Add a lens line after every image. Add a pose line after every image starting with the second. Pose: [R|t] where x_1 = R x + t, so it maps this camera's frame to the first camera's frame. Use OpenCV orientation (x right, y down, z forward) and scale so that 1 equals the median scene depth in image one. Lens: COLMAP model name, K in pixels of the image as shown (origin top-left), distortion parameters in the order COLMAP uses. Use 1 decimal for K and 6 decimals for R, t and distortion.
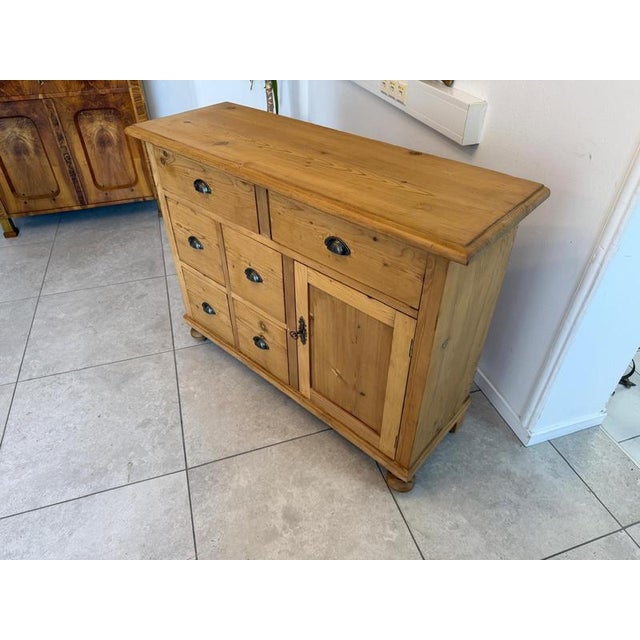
lens RADIAL K [[455.0, 0, 318.8], [0, 455.0, 316.4], [0, 0, 1]] dist [0.040172, -0.056987]
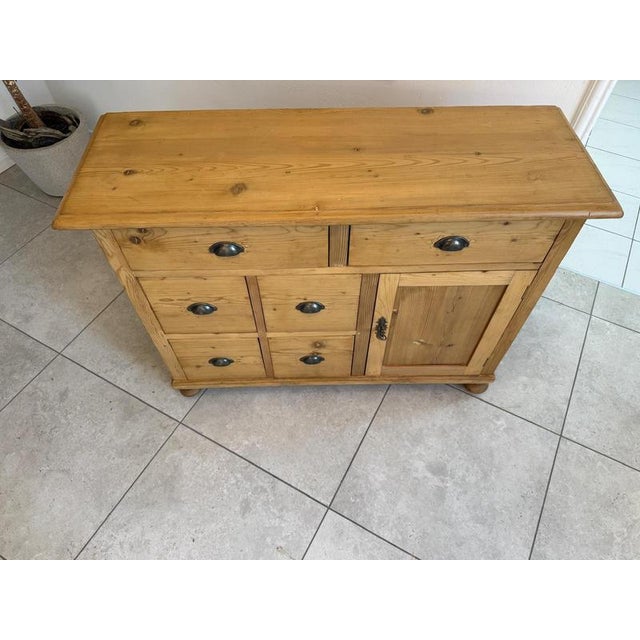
lens RADIAL K [[455.0, 0, 322.1], [0, 455.0, 322.3], [0, 0, 1]] dist [0.040172, -0.056987]
pose [[0.725762, -0.558534, 0.401633, -0.497976], [0.426191, 0.823327, 0.374826, -0.385911], [-0.540028, -0.100862, 0.835581, 0.245414]]
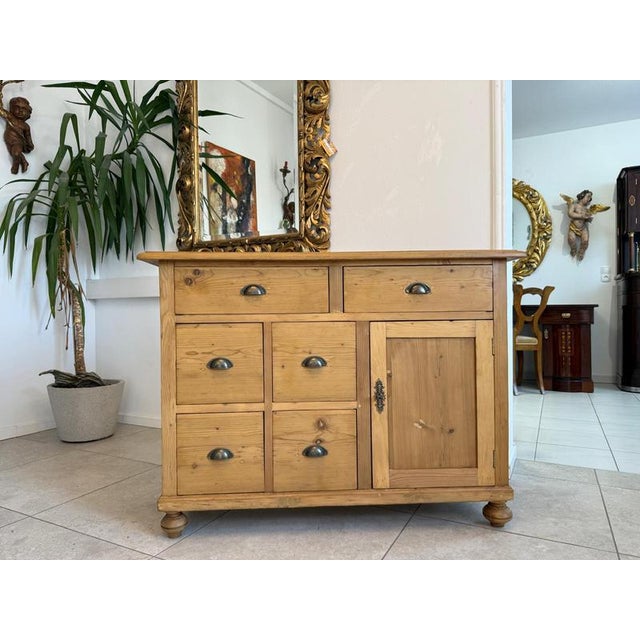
lens RADIAL K [[455.0, 0, 320.9], [0, 455.0, 320.7], [0, 0, 1]] dist [0.040172, -0.056987]
pose [[0.704588, -0.011348, 0.709526, -0.853192], [0.447839, 0.782713, -0.432204, 0.281341], [-0.550450, 0.622279, 0.556572, 0.364918]]
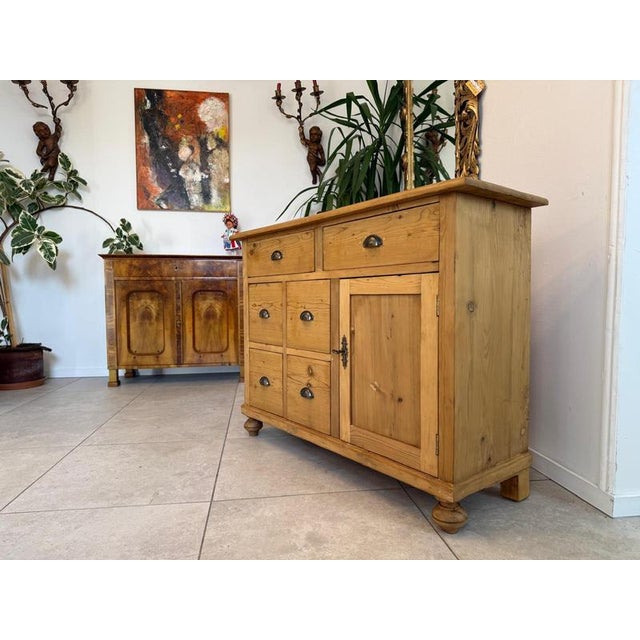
lens RADIAL K [[455.0, 0, 316.4], [0, 455.0, 320.2], [0, 0, 1]] dist [0.040172, -0.056987]
pose [[0.983405, 0.006470, -0.181309, 0.089981], [-0.110681, 0.813241, -0.571304, 0.573158], [0.143752, 0.581891, 0.800461, 0.083842]]
